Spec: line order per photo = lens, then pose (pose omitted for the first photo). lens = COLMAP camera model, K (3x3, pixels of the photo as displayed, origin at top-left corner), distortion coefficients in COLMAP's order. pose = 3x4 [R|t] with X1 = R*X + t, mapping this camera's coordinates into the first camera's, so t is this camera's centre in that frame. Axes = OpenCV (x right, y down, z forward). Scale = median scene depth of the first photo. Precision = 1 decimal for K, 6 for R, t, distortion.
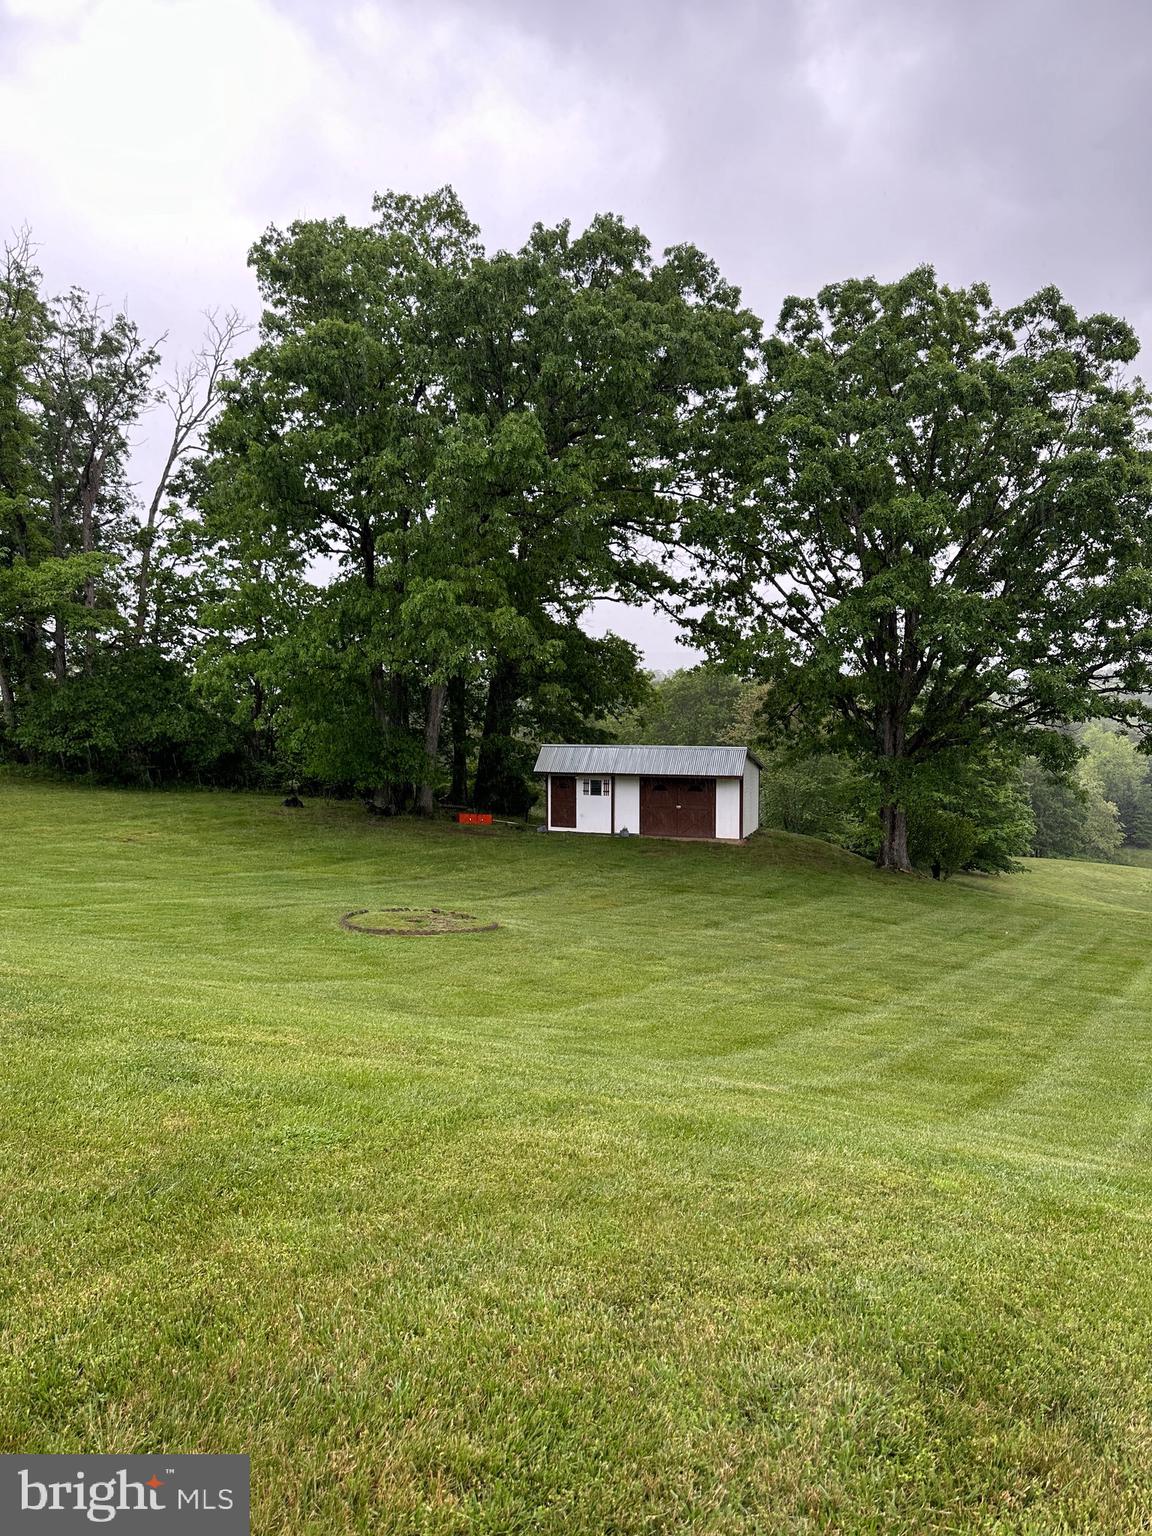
lens RADIAL K [[1065.7, 0, 582.1], [0, 1065.7, 789.2], [0, 0, 1]] dist [0.093511, -0.125189]
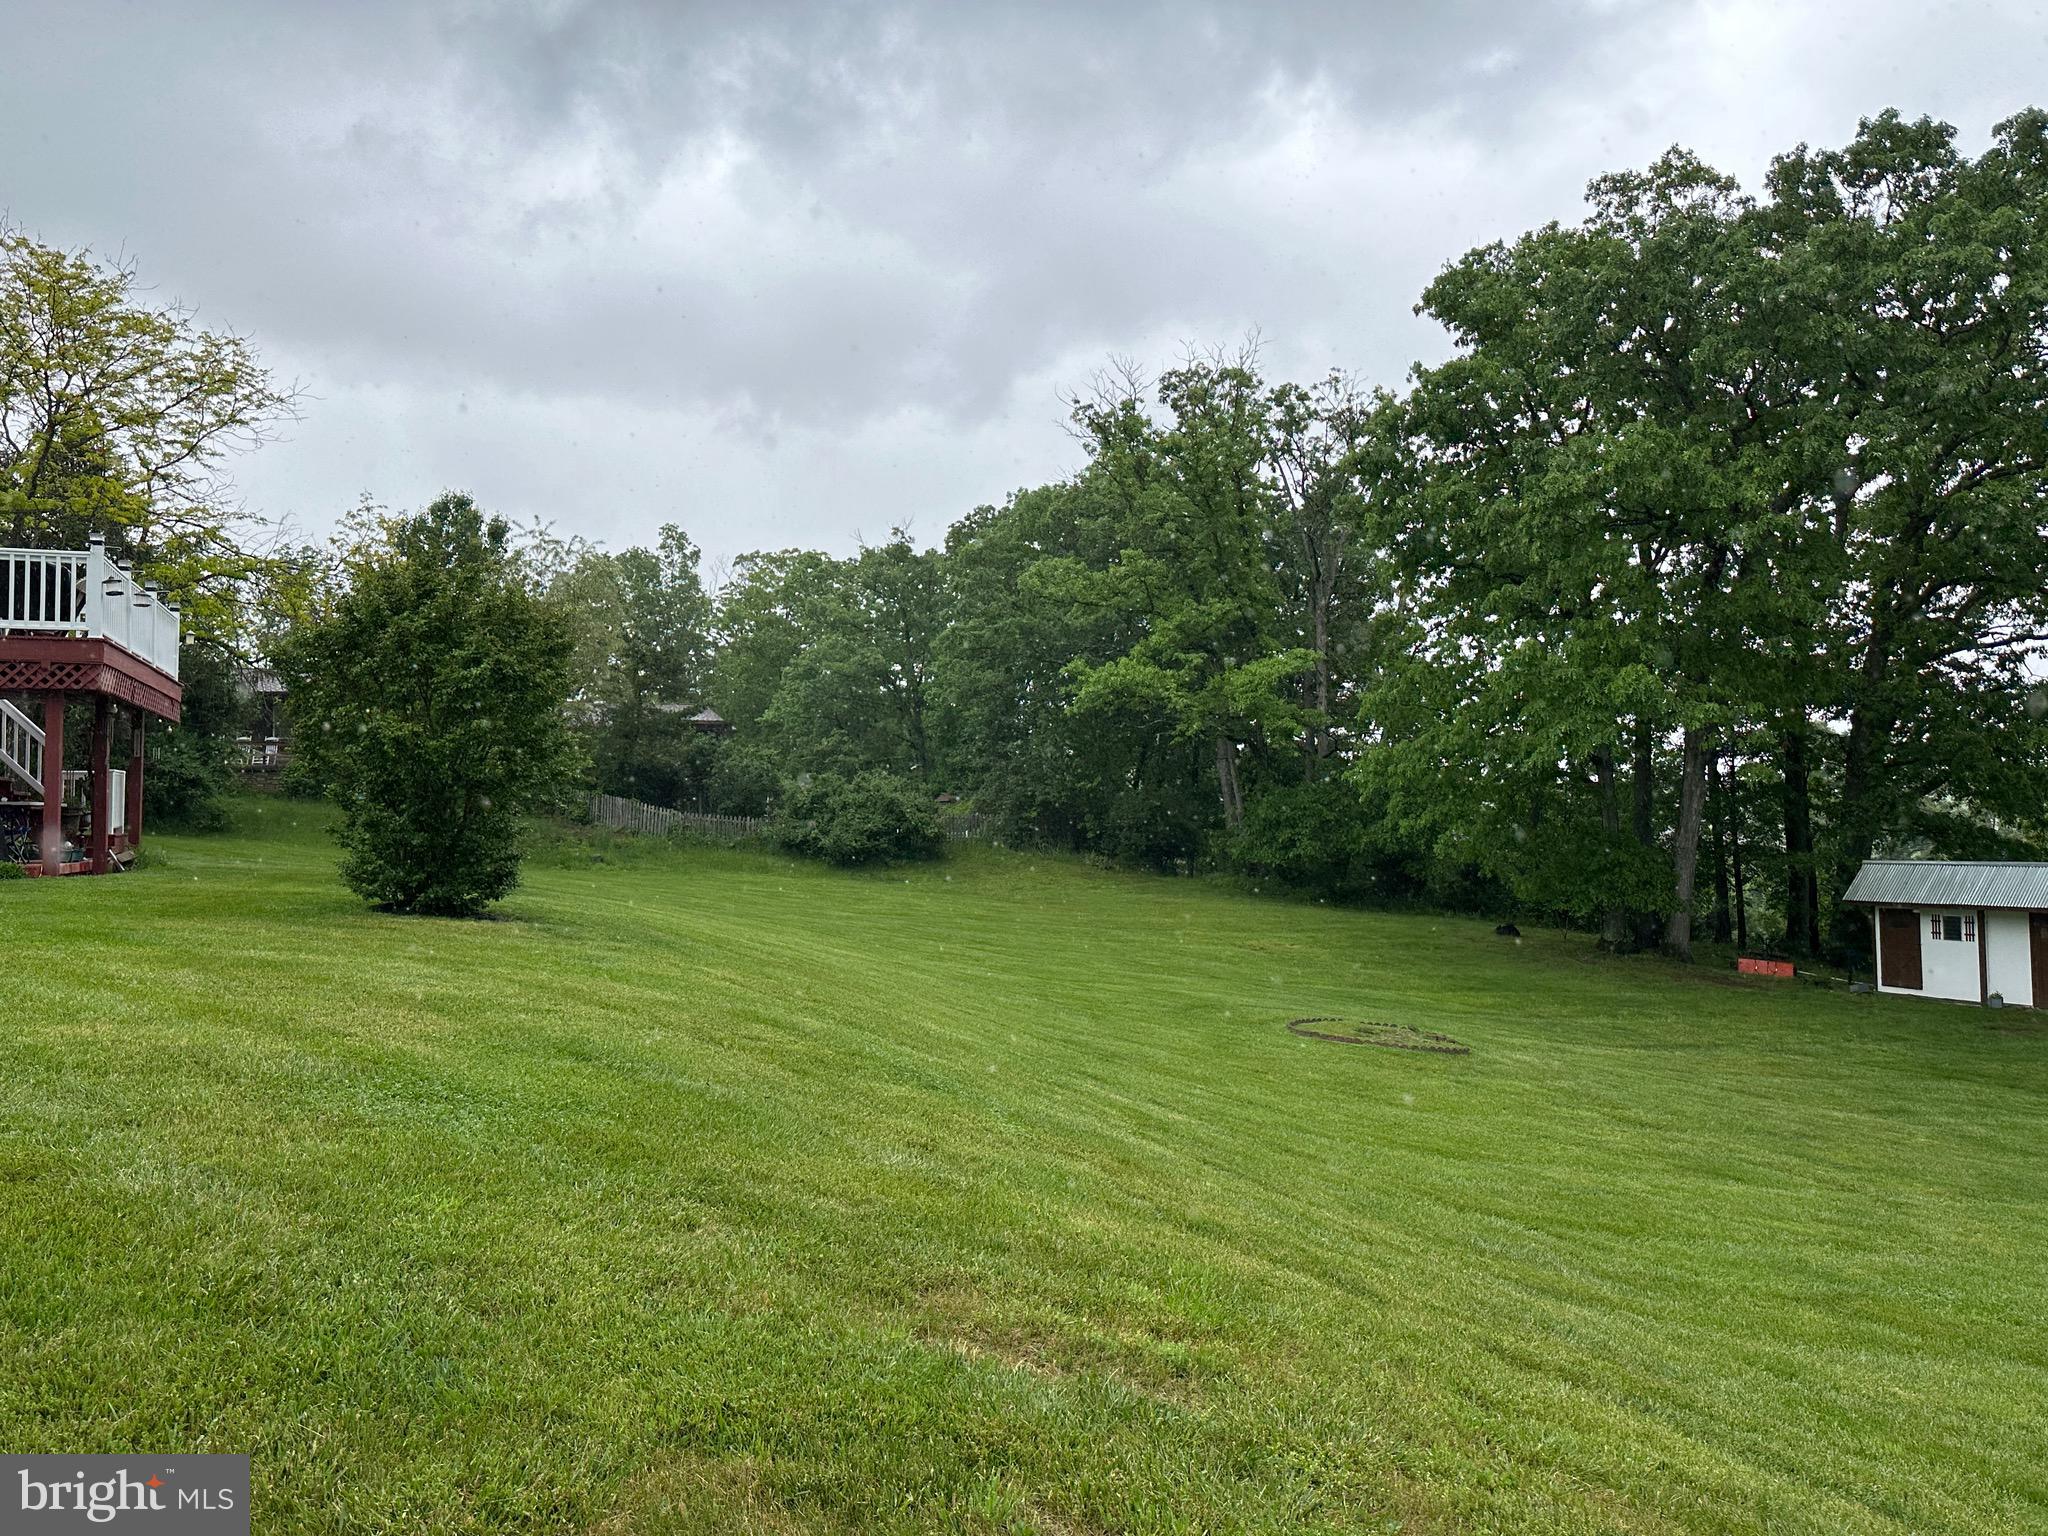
lens RADIAL K [[1404.3, 0, 1024.0], [0, 1404.3, 768.0], [0, 0, 1]] dist [0.088126, -0.115998]
pose [[0.708462, -0.034743, -0.704893, 0.228319], [-0.053139, 0.993326, -0.102367, 0.020580], [0.703746, 0.109980, 0.701888, -0.007944]]
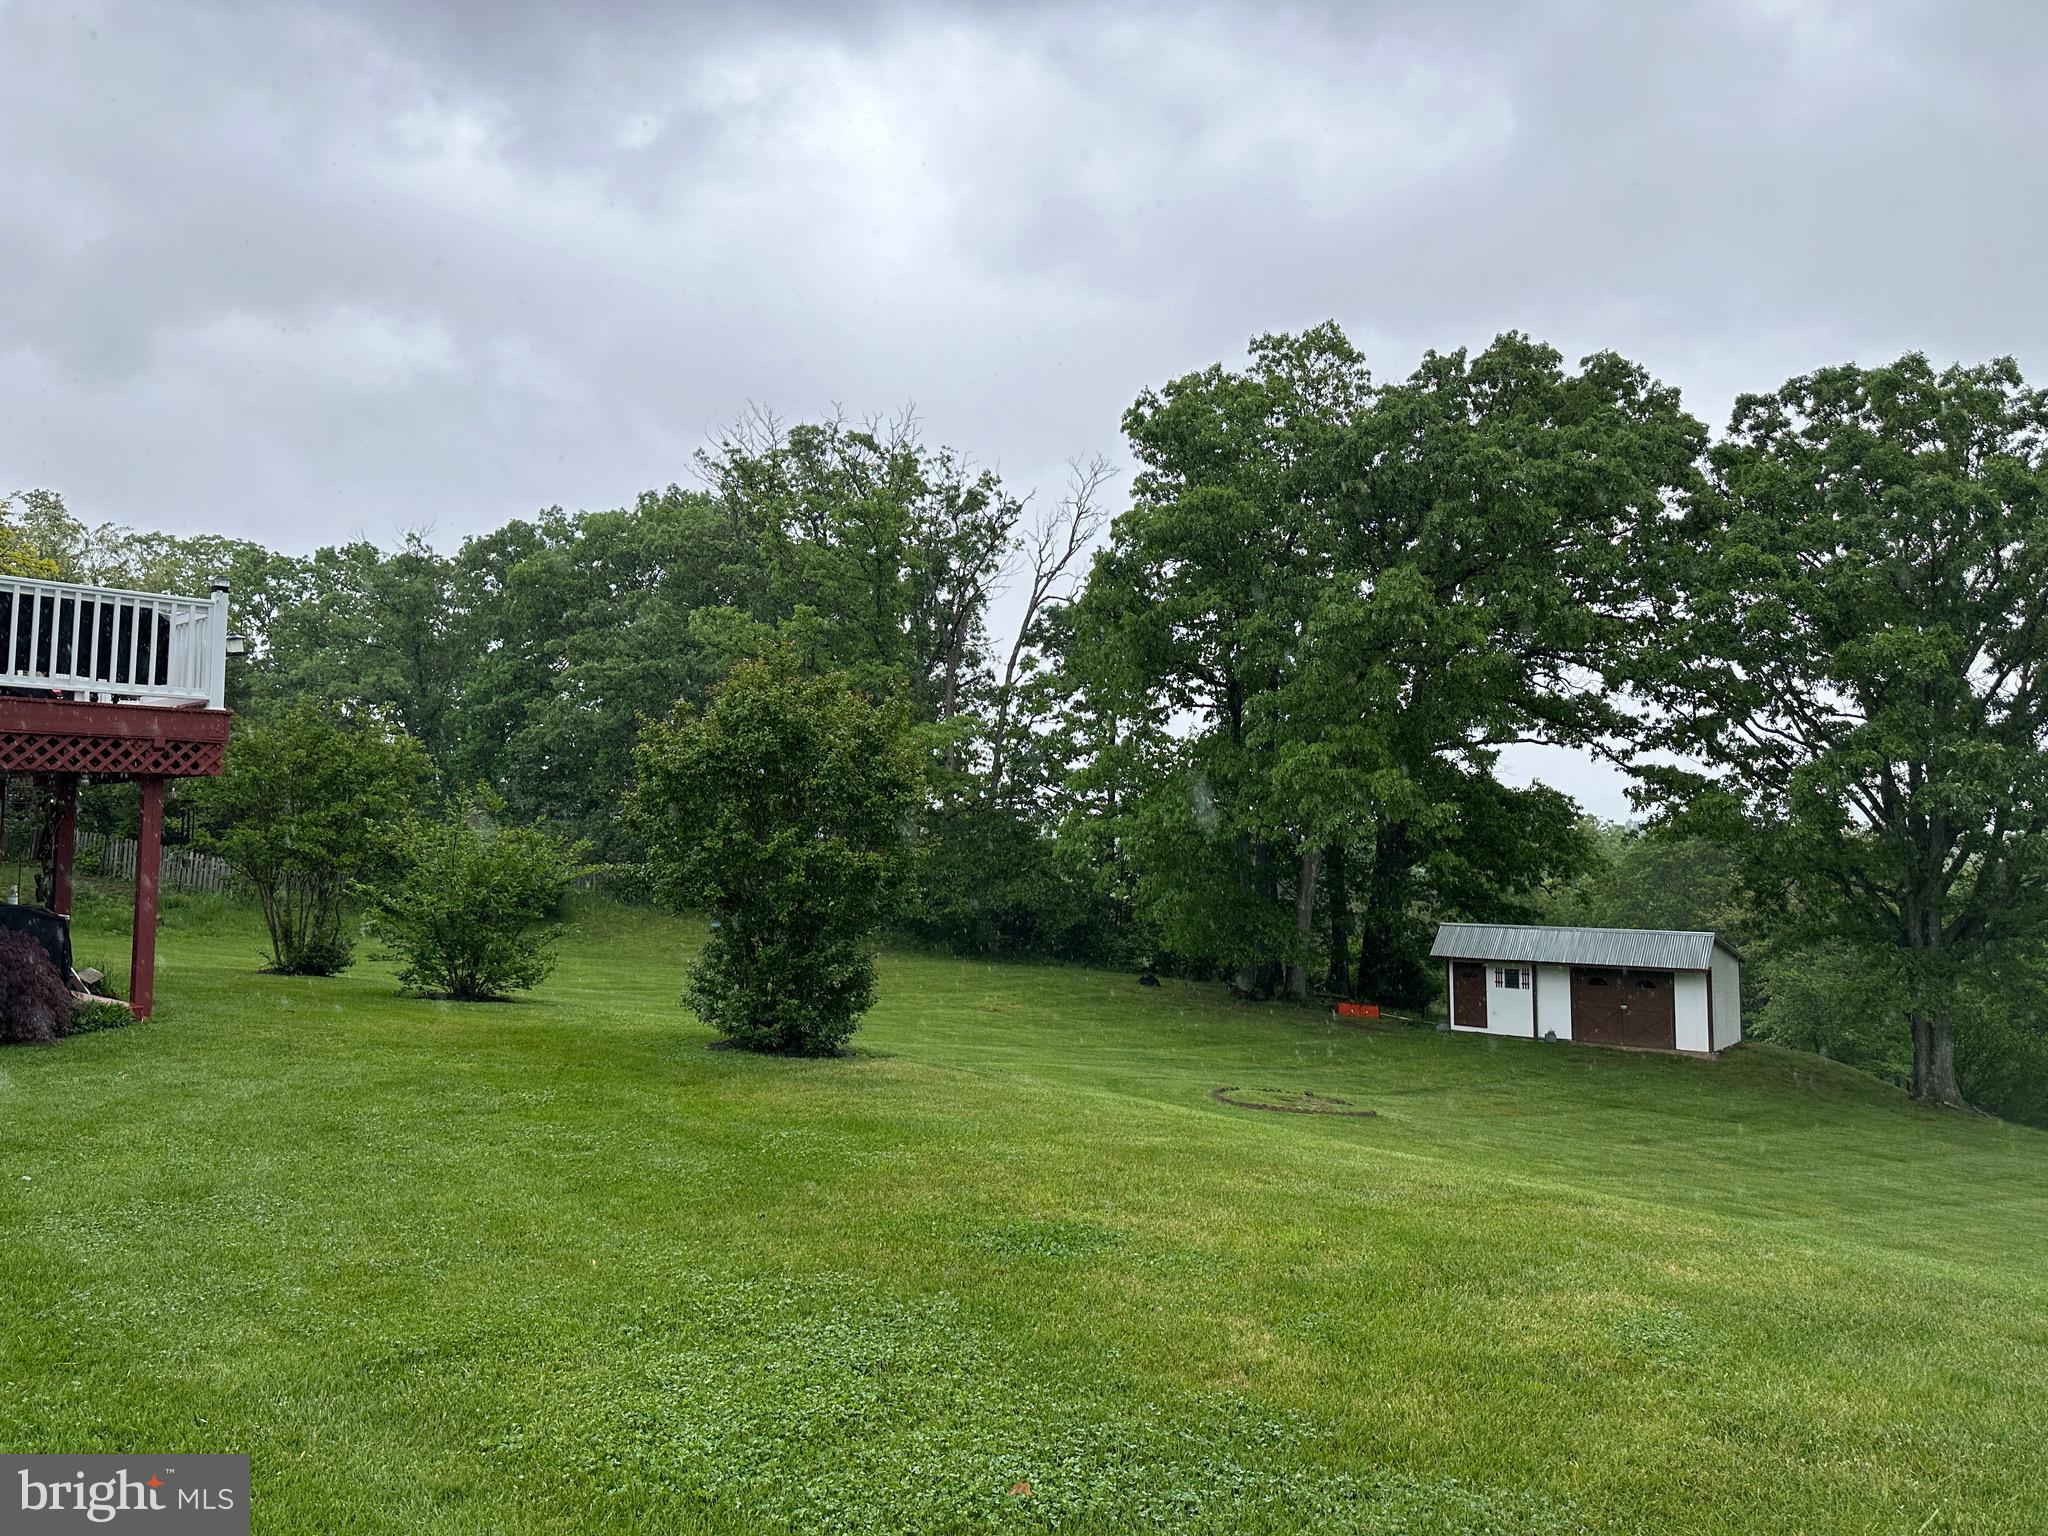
lens RADIAL K [[1420.9, 0, 1019.2], [0, 1420.9, 752.6], [0, 0, 1]] dist [0.093511, -0.125189]
pose [[0.943595, -0.017762, -0.330624, 0.023755], [-0.034750, 0.987733, -0.152239, 0.008396], [0.329272, 0.155142, 0.931403, -0.163349]]
